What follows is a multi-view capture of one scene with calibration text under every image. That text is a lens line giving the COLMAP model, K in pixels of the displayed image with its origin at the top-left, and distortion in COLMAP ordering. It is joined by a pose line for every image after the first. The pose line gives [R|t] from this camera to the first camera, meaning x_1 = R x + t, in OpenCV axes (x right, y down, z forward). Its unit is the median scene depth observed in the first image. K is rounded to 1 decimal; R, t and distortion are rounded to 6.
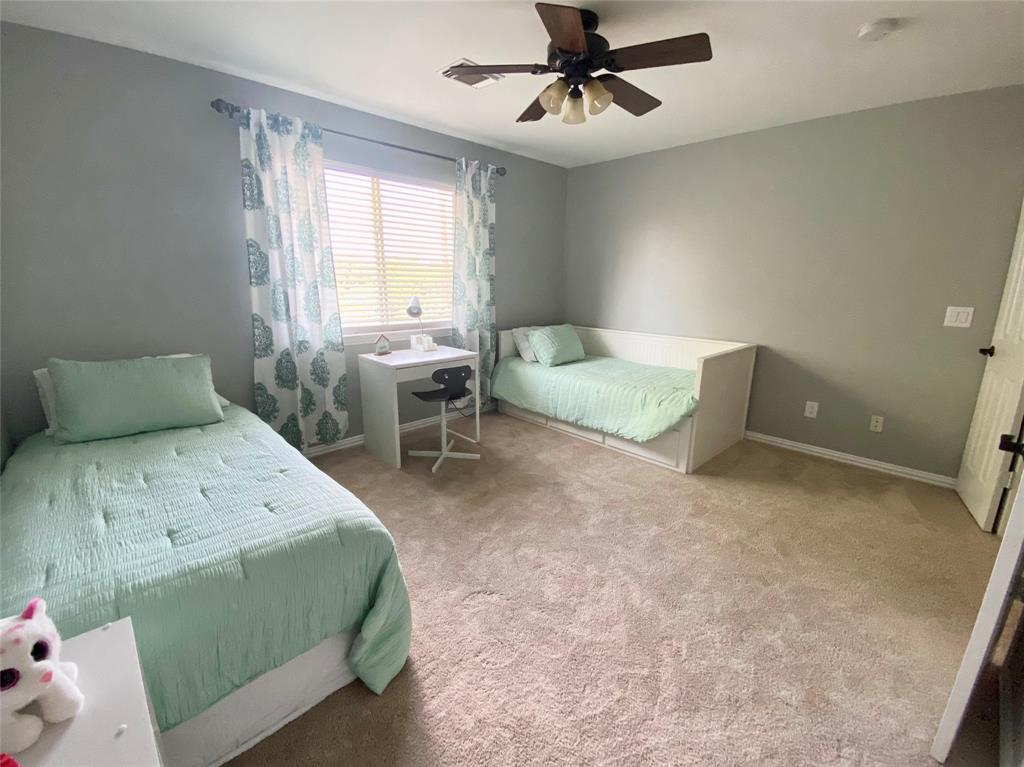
lens RADIAL K [[439.1, 0, 512.0], [0, 439.1, 383.5], [0, 0, 1]] dist [0.033457, -0.027916]
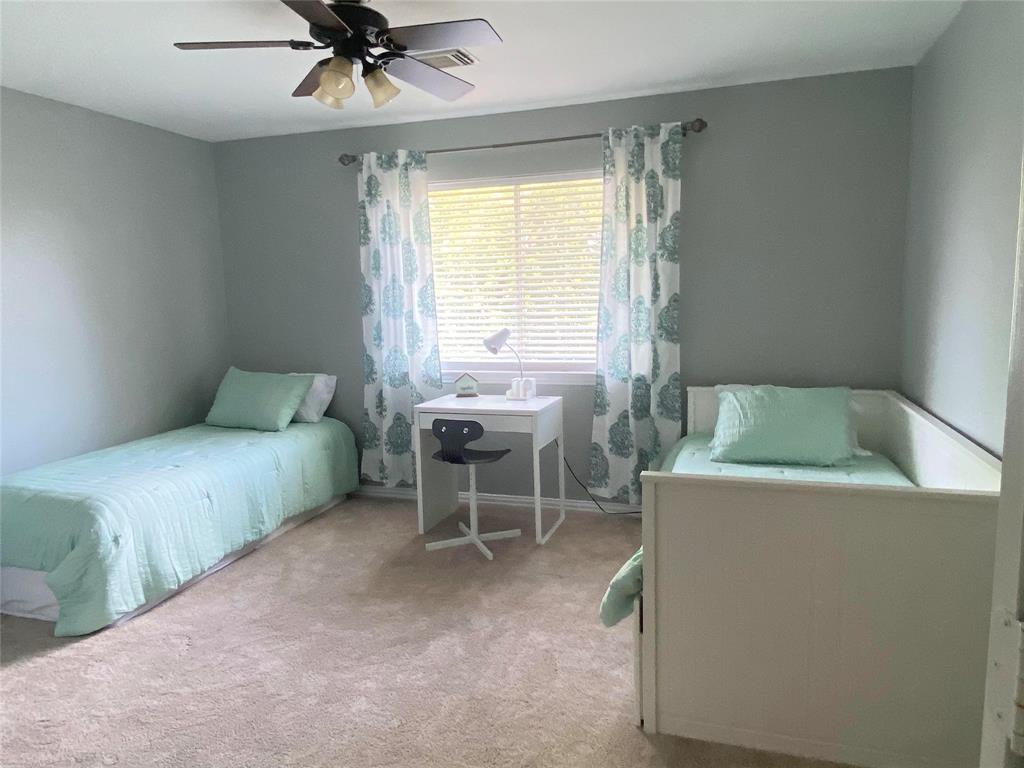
lens RADIAL K [[684.6, 0, 512.0], [0, 684.6, 384.0], [0, 0, 1]] dist [0.042394, -0.000419]
pose [[0.473446, 0.071730, -0.877898, 0.847267], [-0.182725, 0.982995, -0.018226, -0.081704], [0.861662, 0.169042, 0.478502, 0.463647]]
